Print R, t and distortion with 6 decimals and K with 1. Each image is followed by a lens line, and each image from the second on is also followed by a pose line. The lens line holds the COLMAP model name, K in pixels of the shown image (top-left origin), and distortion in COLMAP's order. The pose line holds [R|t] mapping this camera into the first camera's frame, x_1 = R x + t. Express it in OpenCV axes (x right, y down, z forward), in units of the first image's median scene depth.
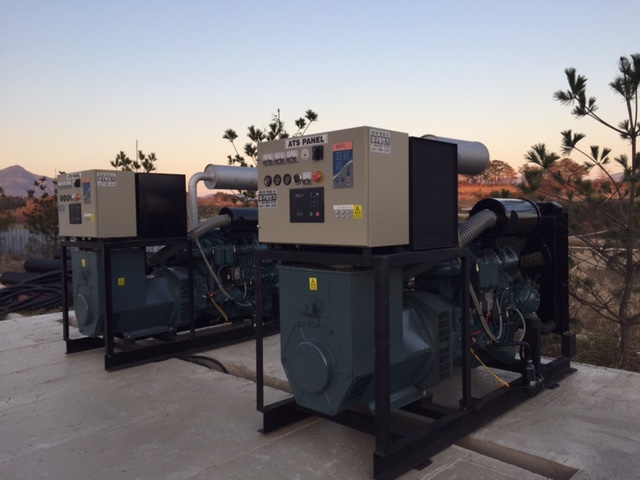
lens RADIAL K [[546.7, 0, 316.9], [0, 546.7, 240.3], [0, 0, 1]] dist [0.050285, -0.027839]
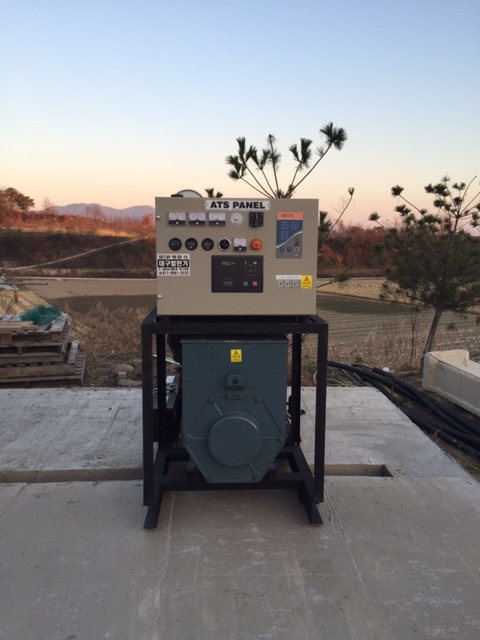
lens RADIAL K [[546.7, 0, 243.8], [0, 546.7, 323.0], [0, 0, 1]] dist [0.050285, -0.027839]
pose [[0.676304, -0.087091, 0.731456, -0.598047], [0.017032, 0.994569, 0.102671, -0.064920], [-0.736426, -0.056979, 0.674114, 0.300961]]
